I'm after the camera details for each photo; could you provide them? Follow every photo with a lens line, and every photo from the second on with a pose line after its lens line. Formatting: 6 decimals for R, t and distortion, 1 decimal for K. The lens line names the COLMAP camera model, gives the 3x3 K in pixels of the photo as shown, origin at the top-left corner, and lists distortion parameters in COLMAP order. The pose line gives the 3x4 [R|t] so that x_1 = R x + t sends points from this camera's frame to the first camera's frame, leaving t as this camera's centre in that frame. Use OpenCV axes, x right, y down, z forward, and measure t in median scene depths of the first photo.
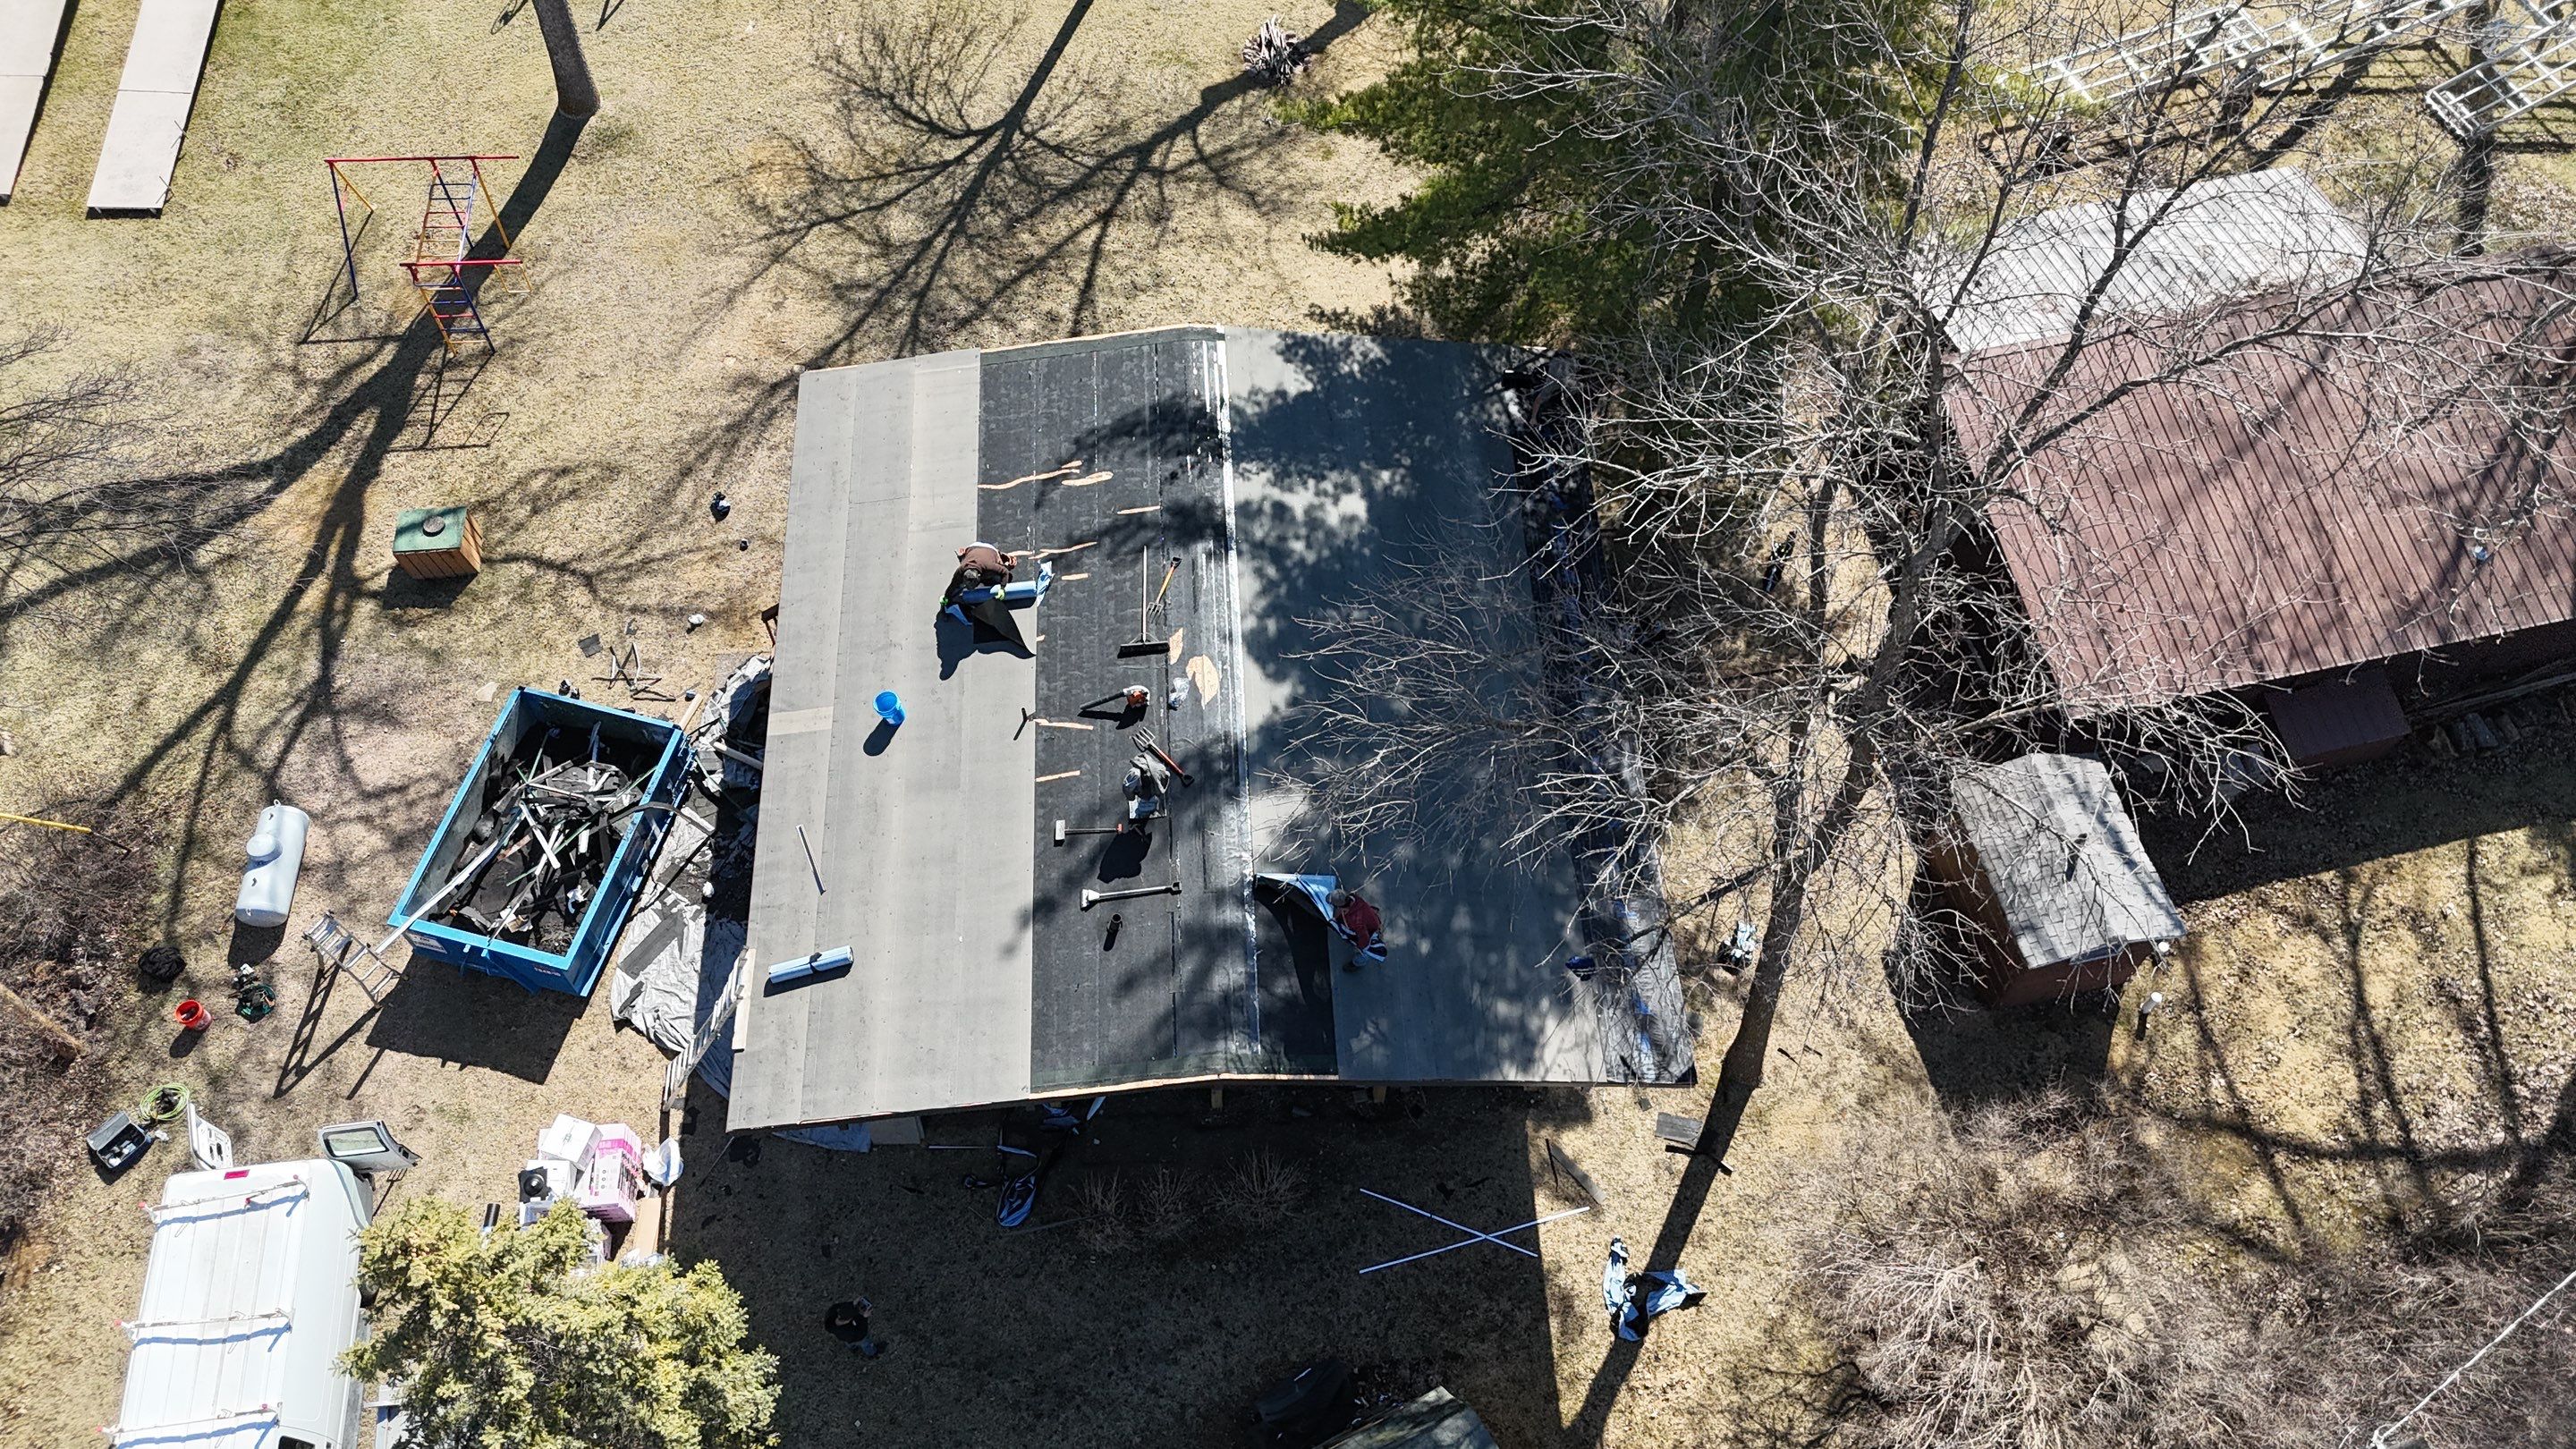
lens RADIAL K [[1884.6, 0, 1247.4], [0, 1884.6, 743.1], [0, 0, 1]] dist [0.073153, -0.067760]
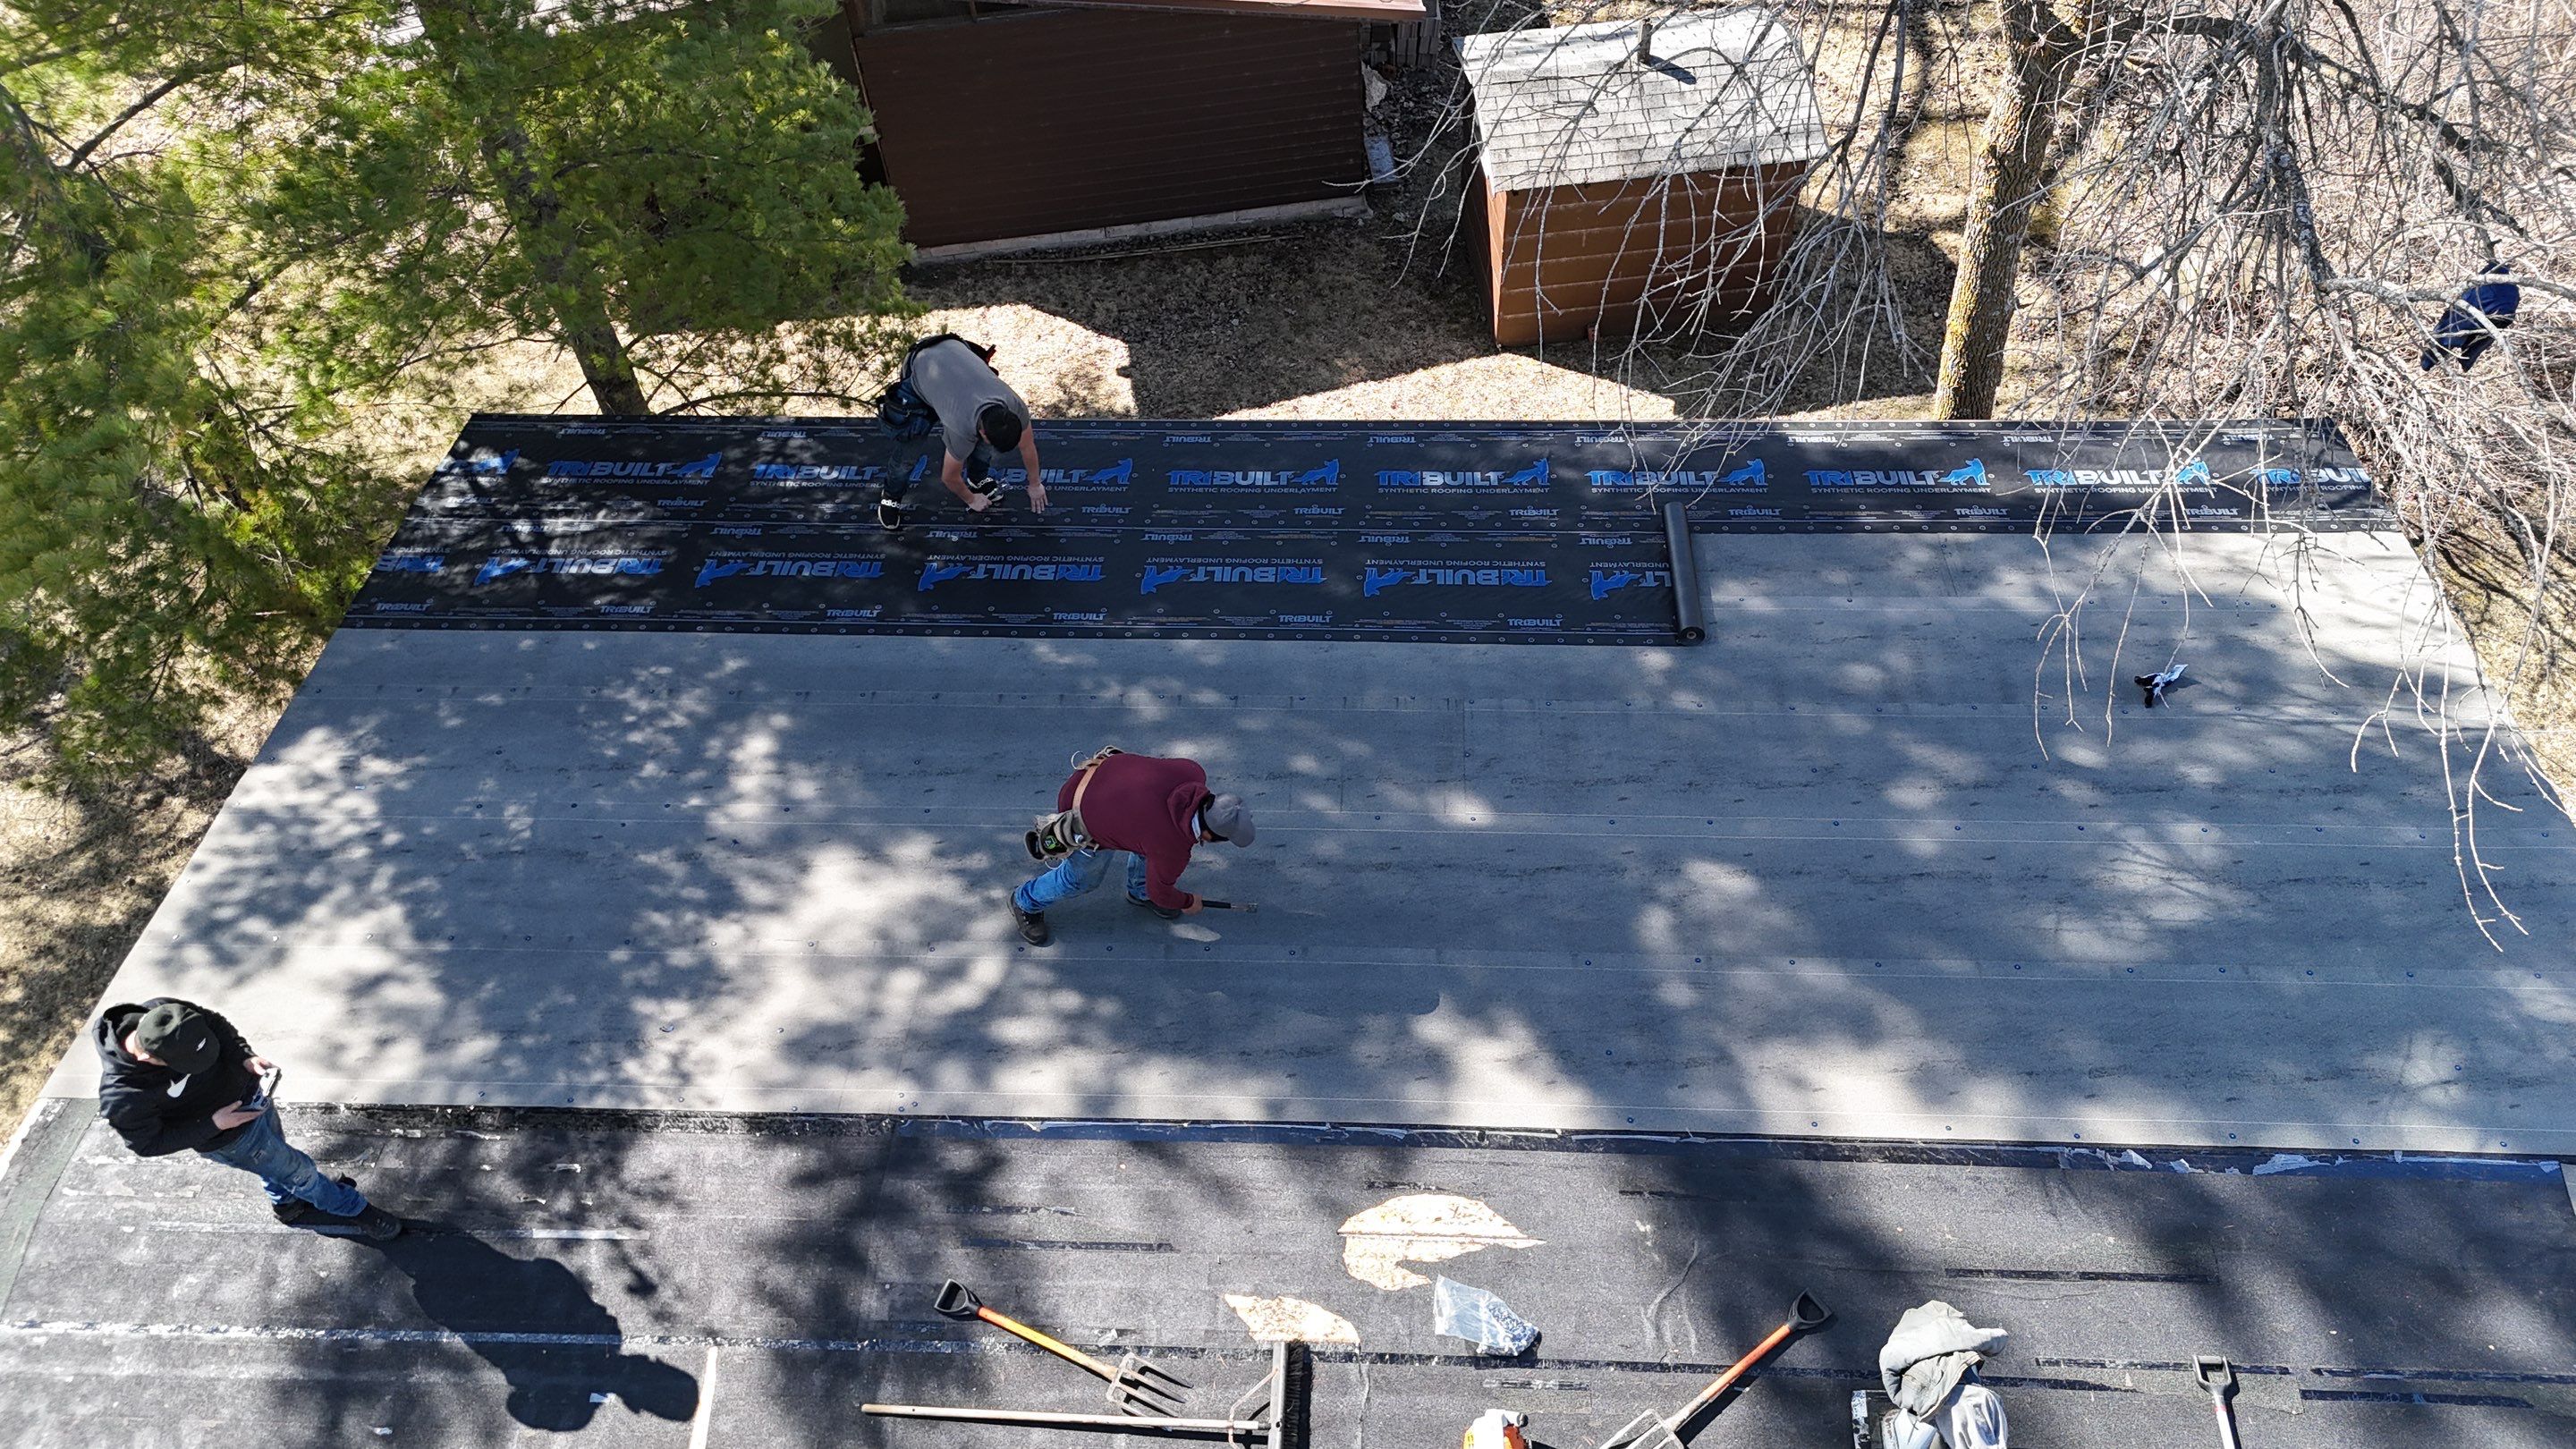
lens RADIAL K [[1884.6, 0, 1285.4], [0, 1884.6, 740.4], [0, 0, 1]] dist [0.073153, -0.067760]
pose [[0.097652, -0.796866, 0.596212, -0.129653], [0.880209, 0.348718, 0.321912, -0.163165], [-0.464431, 0.493356, 0.735462, 0.643722]]
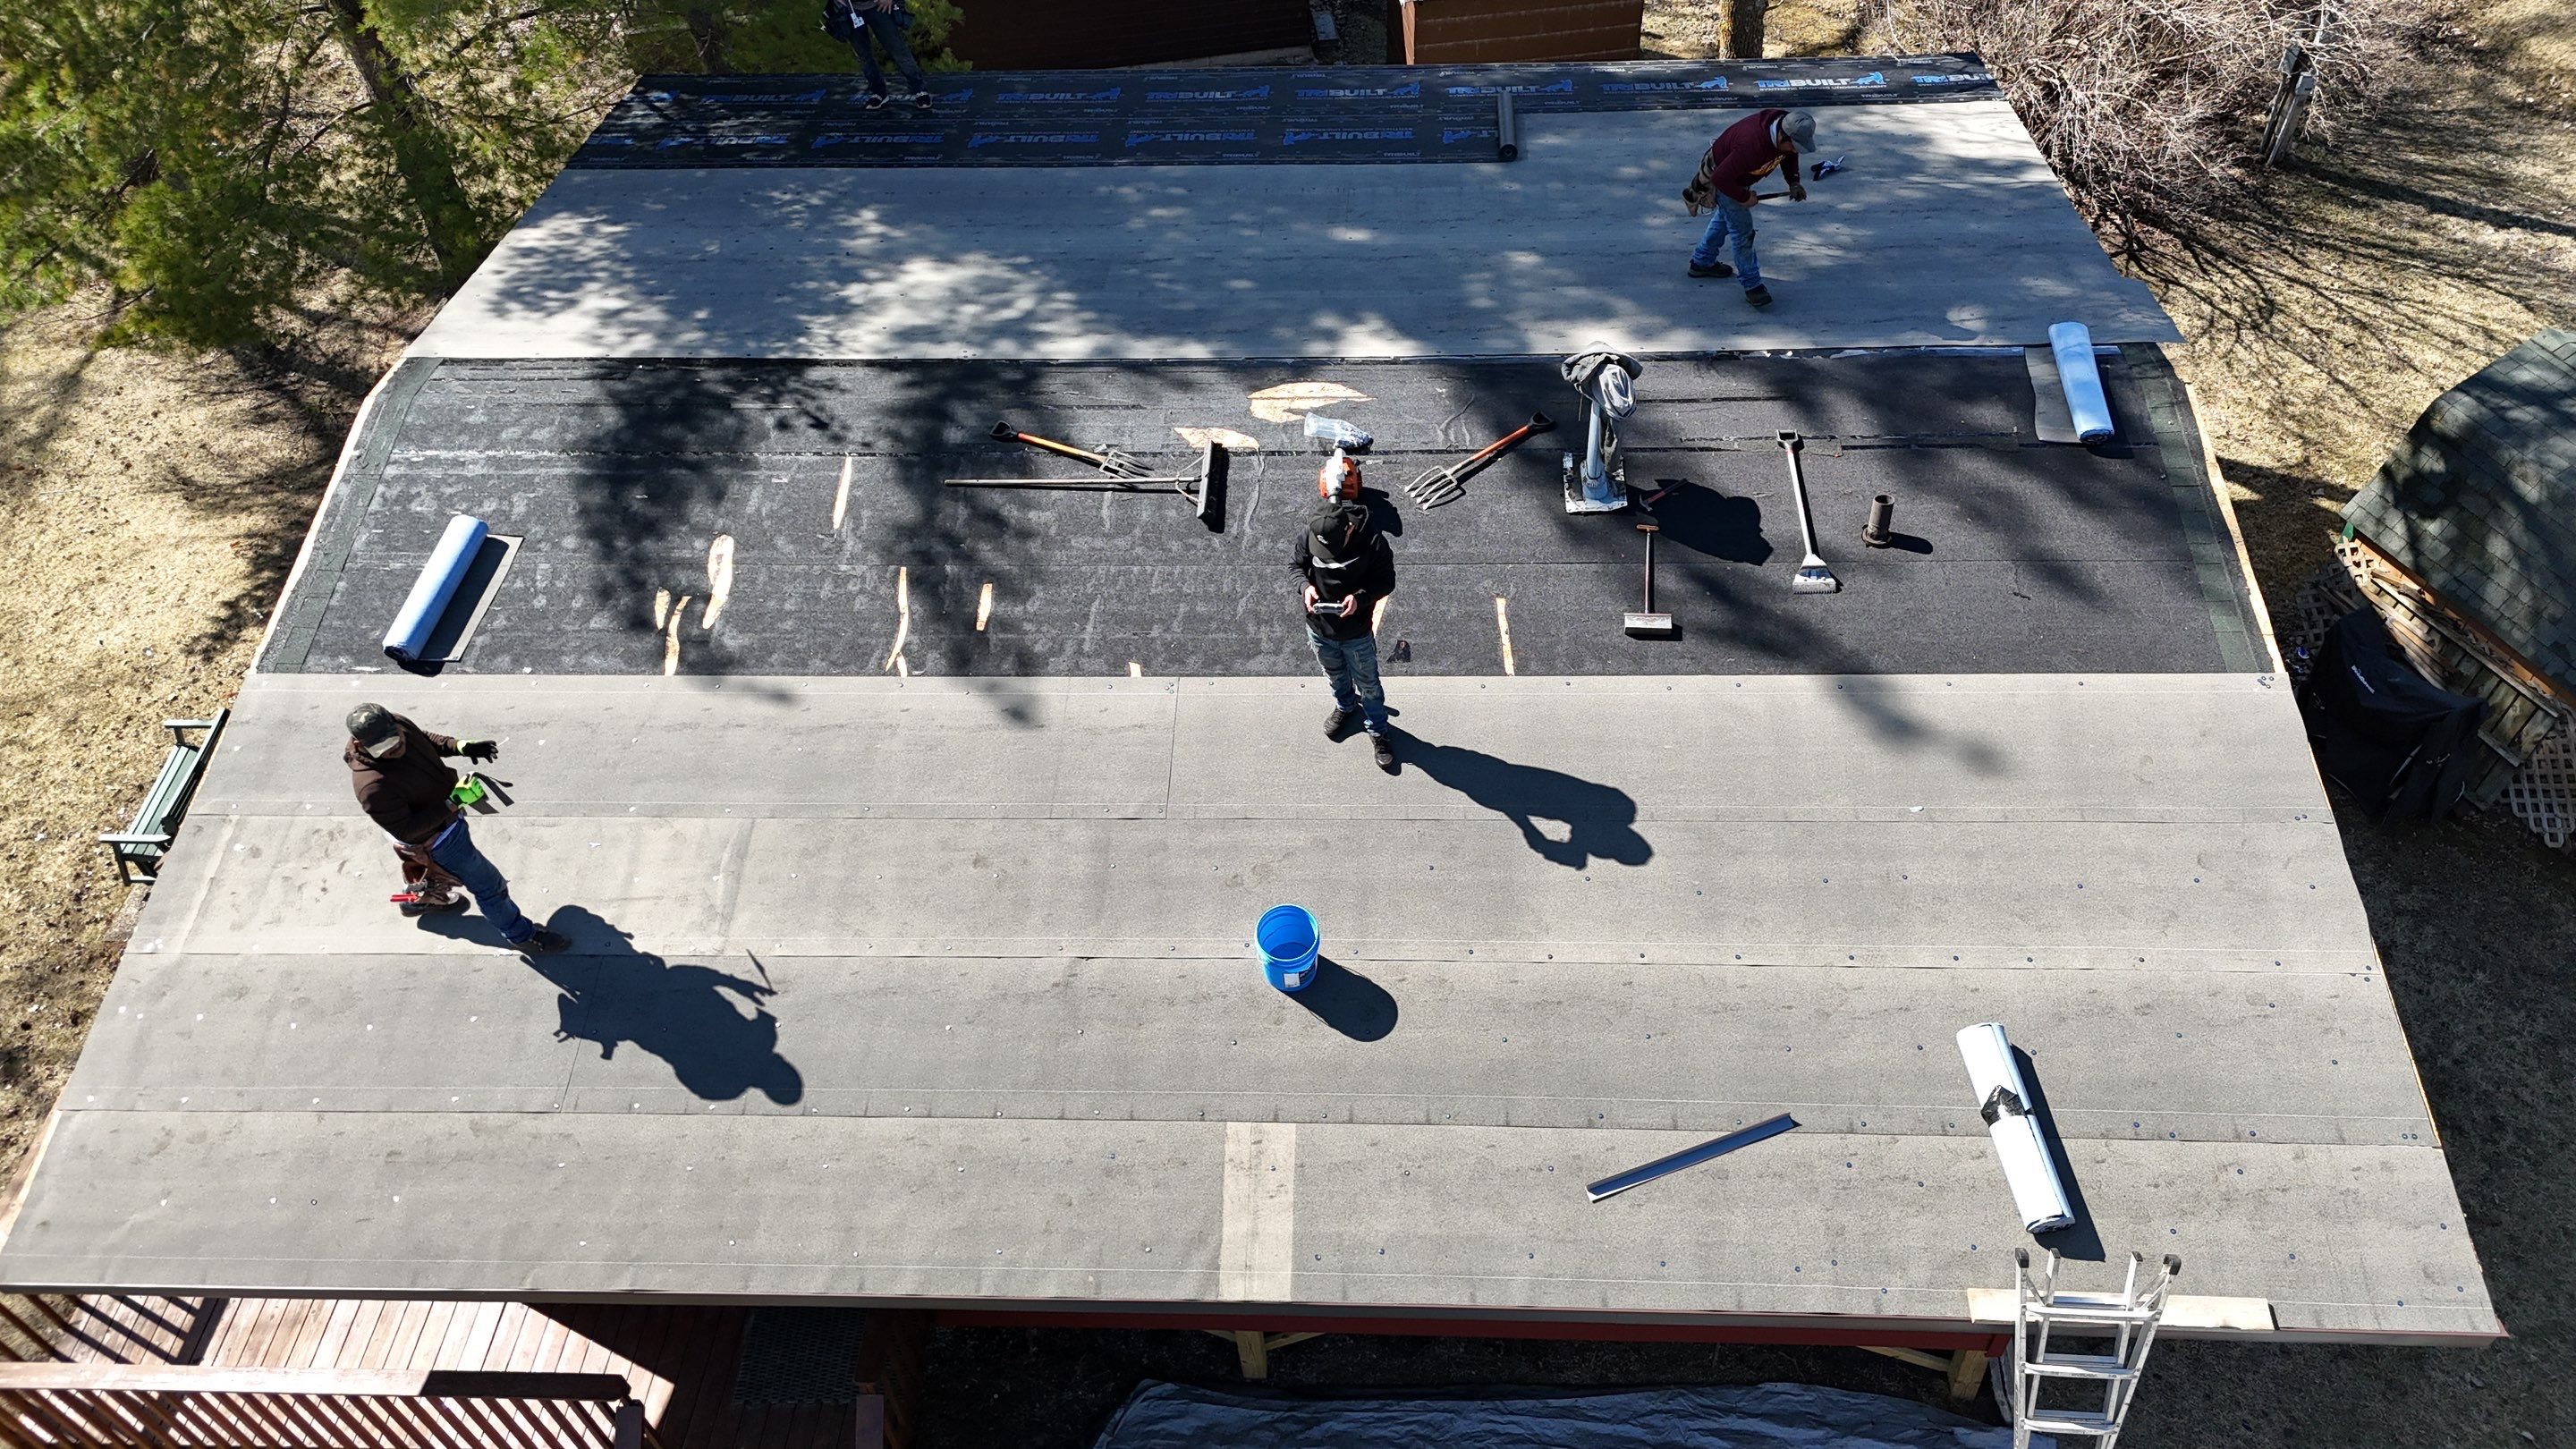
lens RADIAL K [[1884.6, 0, 1296.5], [0, 1884.6, 722.4], [0, 0, 1]] dist [0.073153, -0.067760]
pose [[0.094575, -0.740205, 0.665696, -0.364354], [0.881403, 0.373125, 0.289667, -0.129573], [-0.462801, 0.559351, 0.687707, 0.618239]]
